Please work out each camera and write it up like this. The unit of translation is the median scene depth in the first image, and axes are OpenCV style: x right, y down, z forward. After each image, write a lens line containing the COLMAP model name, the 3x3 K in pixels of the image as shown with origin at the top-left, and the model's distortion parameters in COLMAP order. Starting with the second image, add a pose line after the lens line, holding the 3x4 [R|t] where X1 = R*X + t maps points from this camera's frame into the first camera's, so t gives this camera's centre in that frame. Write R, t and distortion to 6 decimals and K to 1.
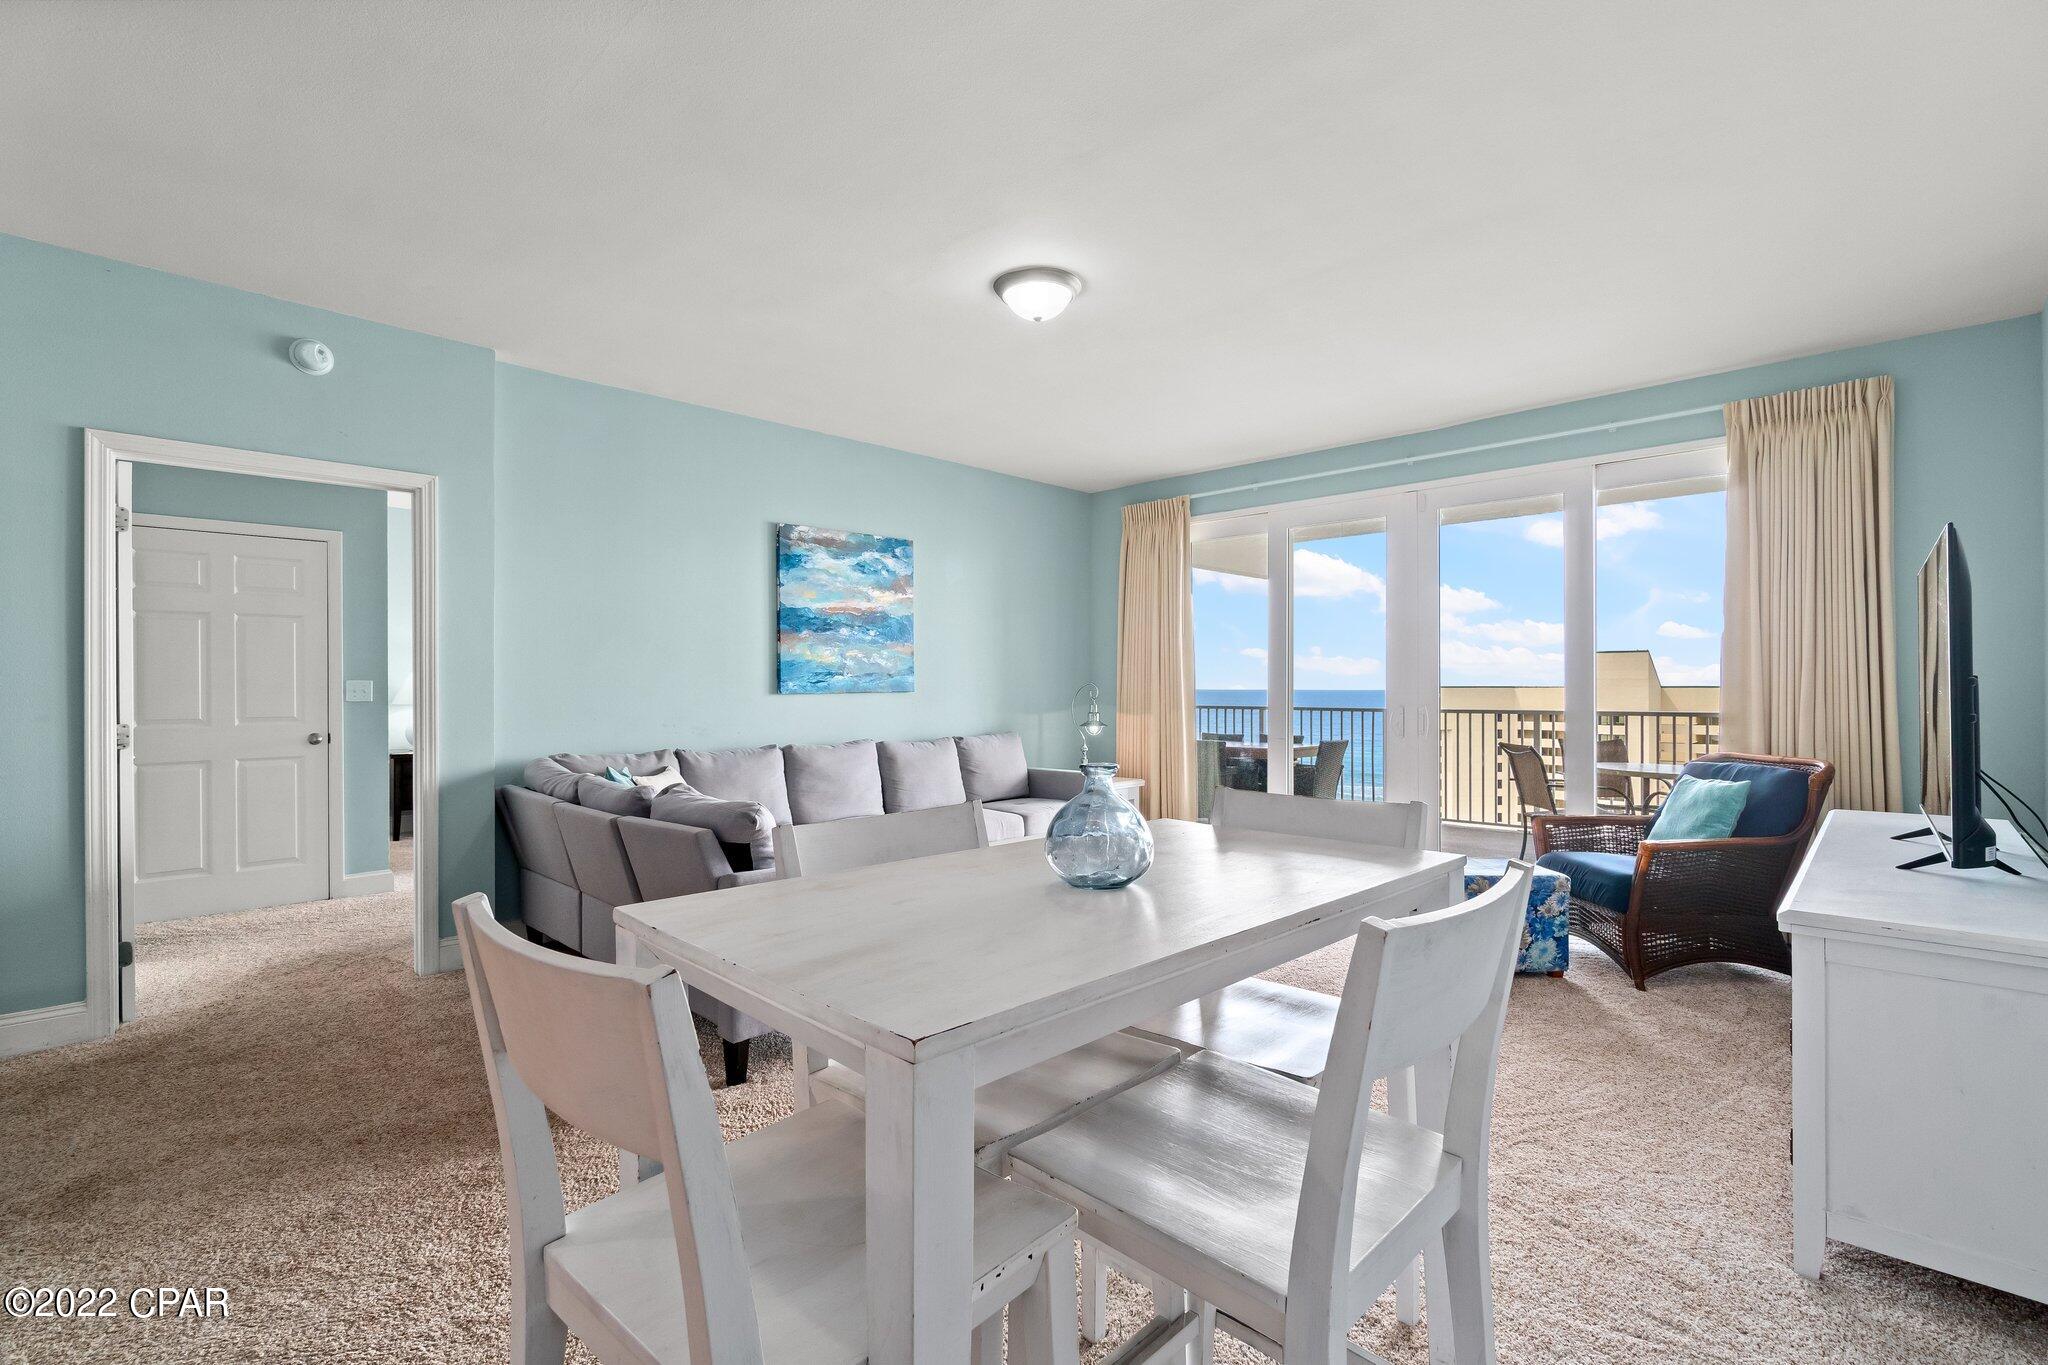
lens RADIAL K [[932.6, 0, 1019.5], [0, 932.6, 681.8], [0, 0, 1]] dist [-0.007714, -0.000112]
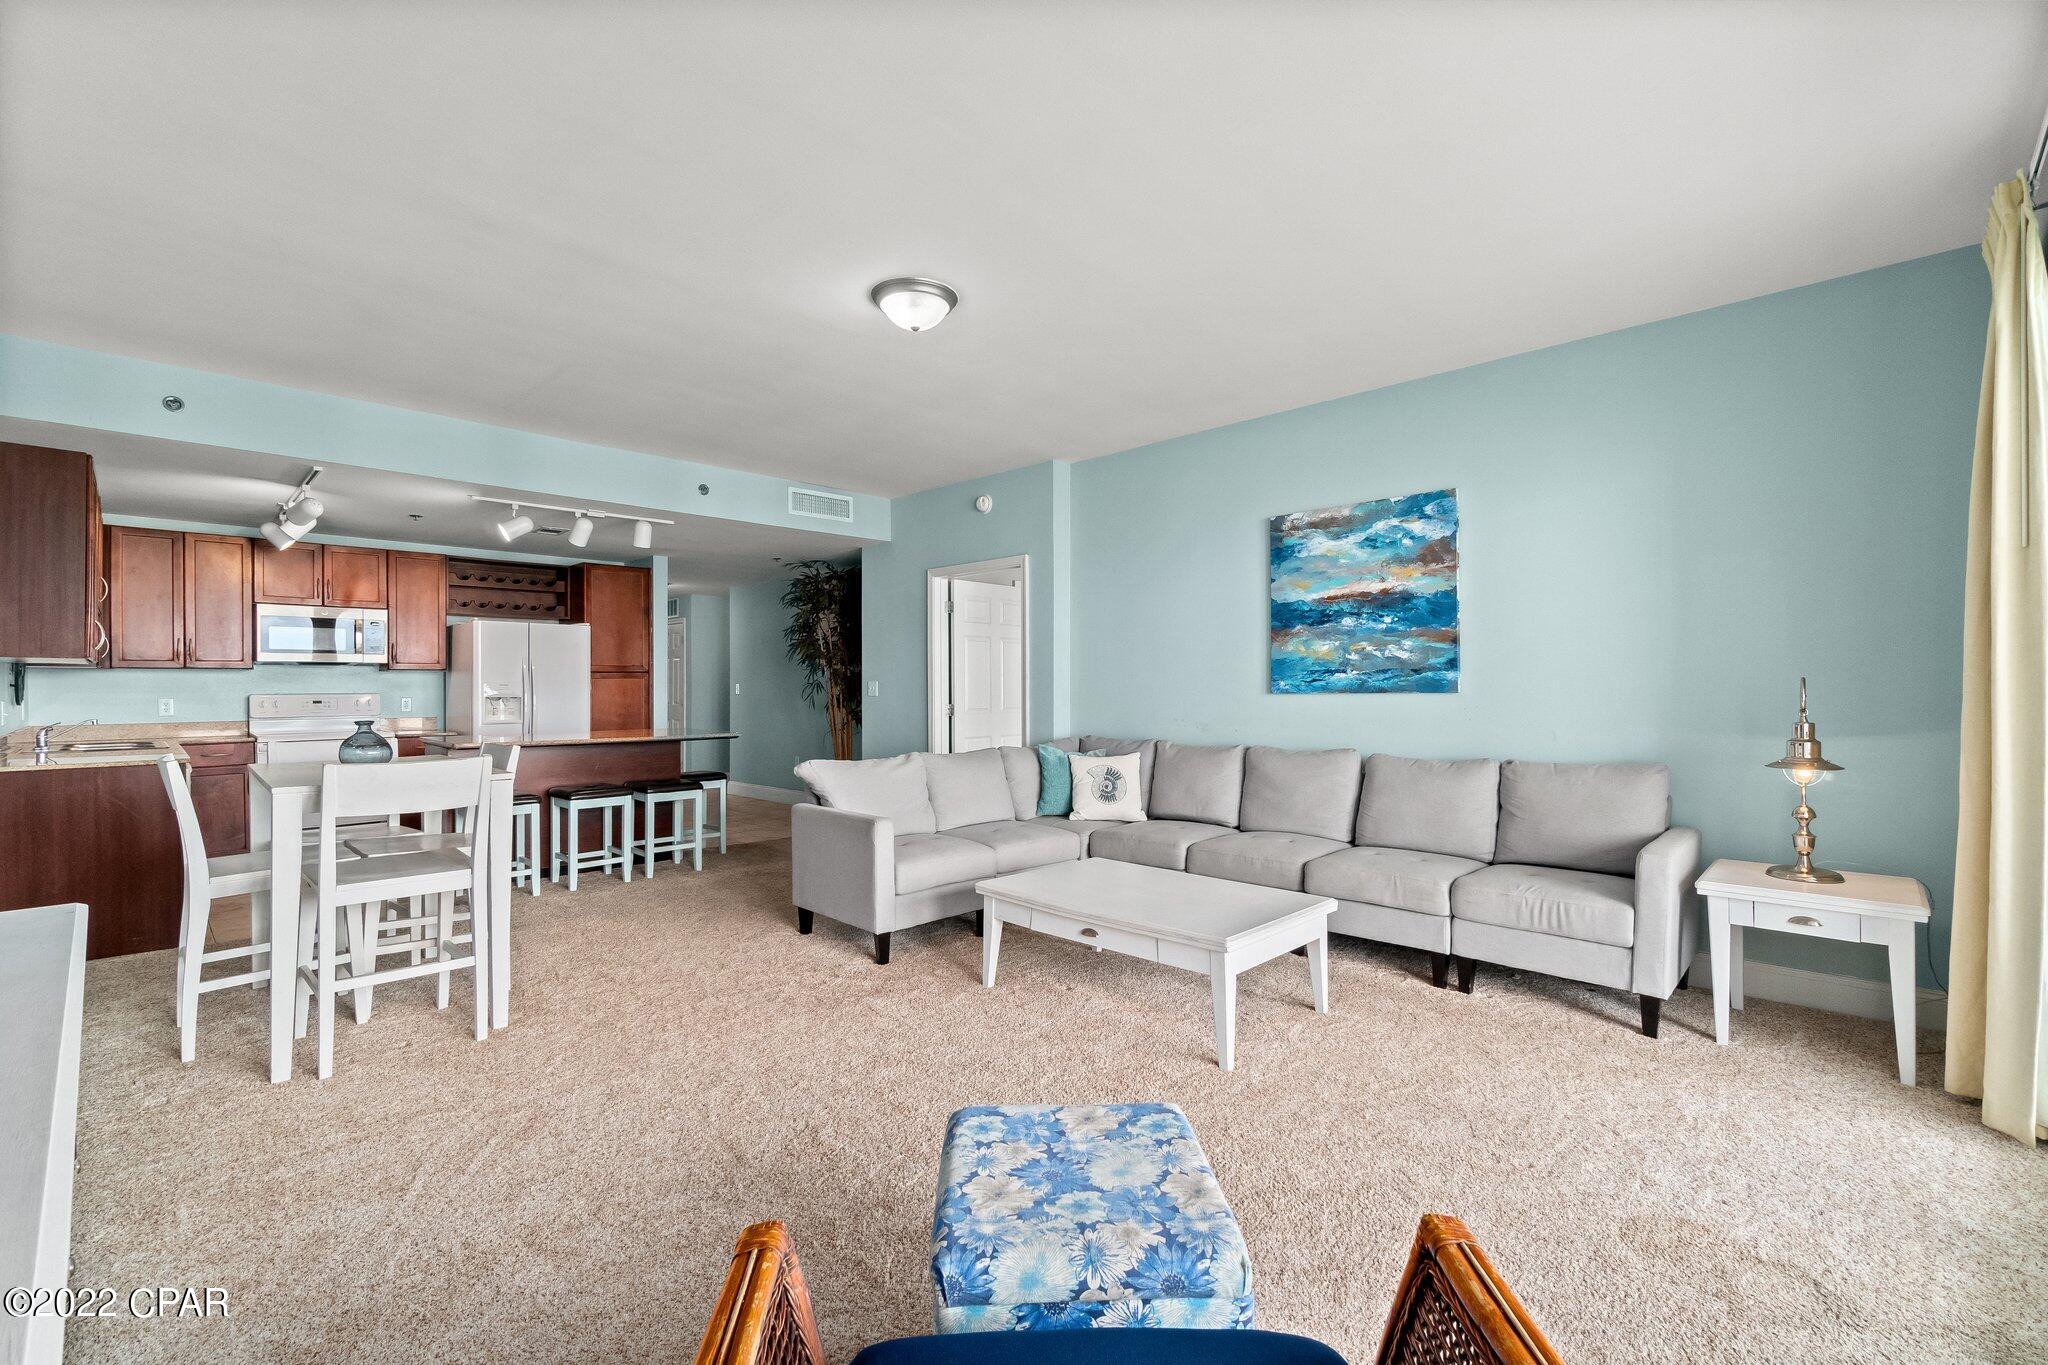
lens RADIAL K [[887.6, 0, 1023.8], [0, 887.6, 676.1], [0, 0, 1]] dist [-0.005479, 0.001812]
pose [[-0.002450, -0.010212, -0.999945, 0.624999], [0.007610, 0.999919, -0.010230, 0.002330], [0.999968, -0.007635, -0.002373, 0.699201]]
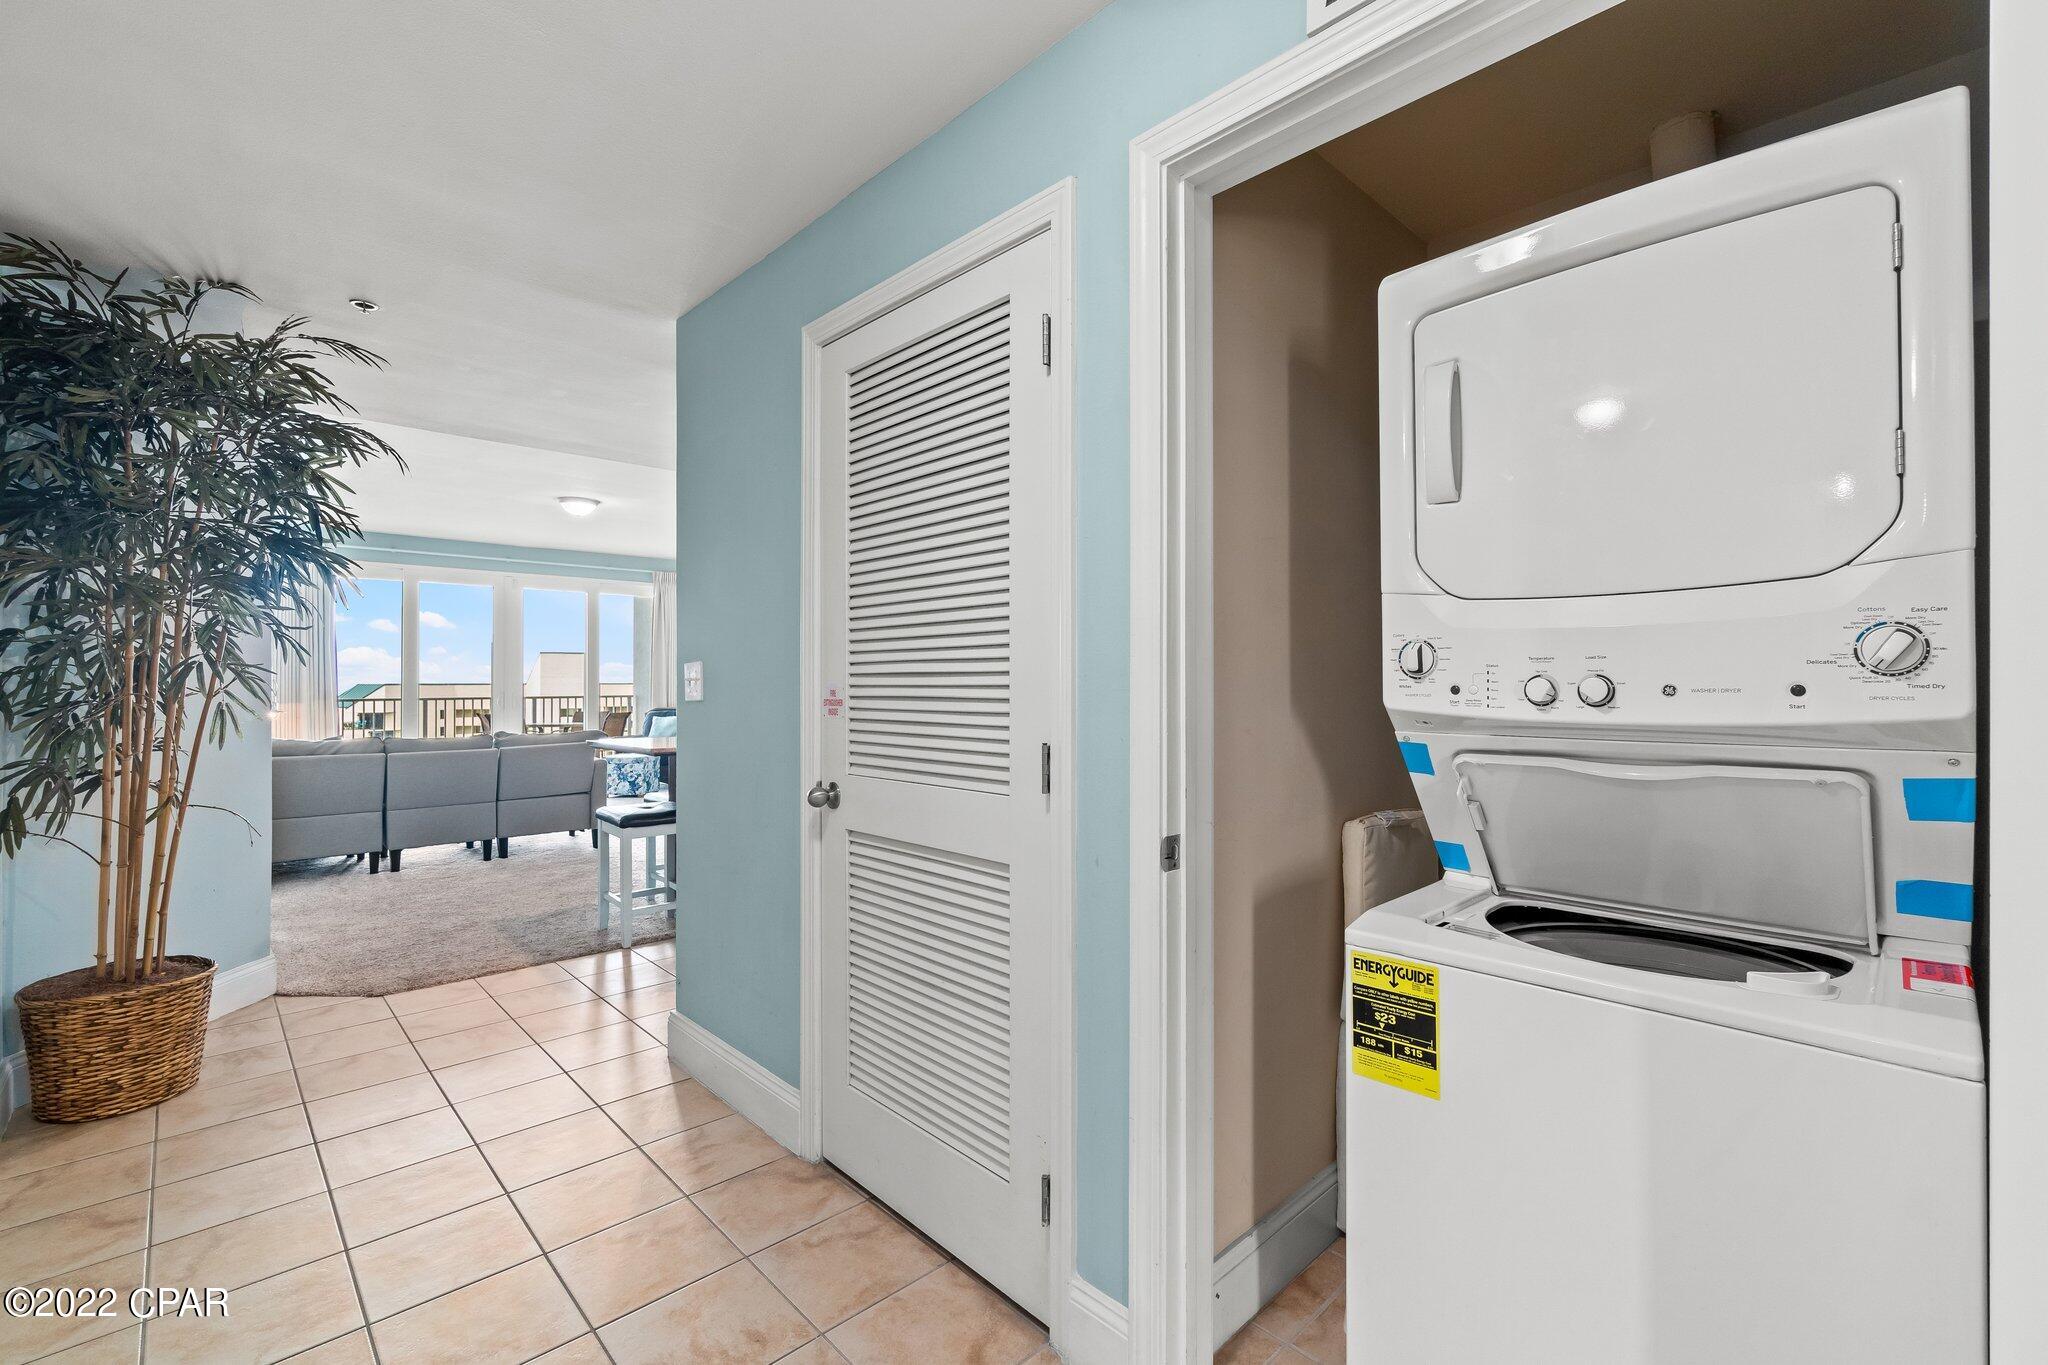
lens RADIAL K [[887.6, 0, 1026.7], [0, 887.6, 678.6], [0, 0, 1]] dist [-0.005479, 0.001812]
pose [[0.034331, 0.005466, 0.999396, -1.280431], [-0.004237, 0.999977, -0.005324, 0.003234], [-0.999402, -0.004052, 0.034353, -0.086687]]
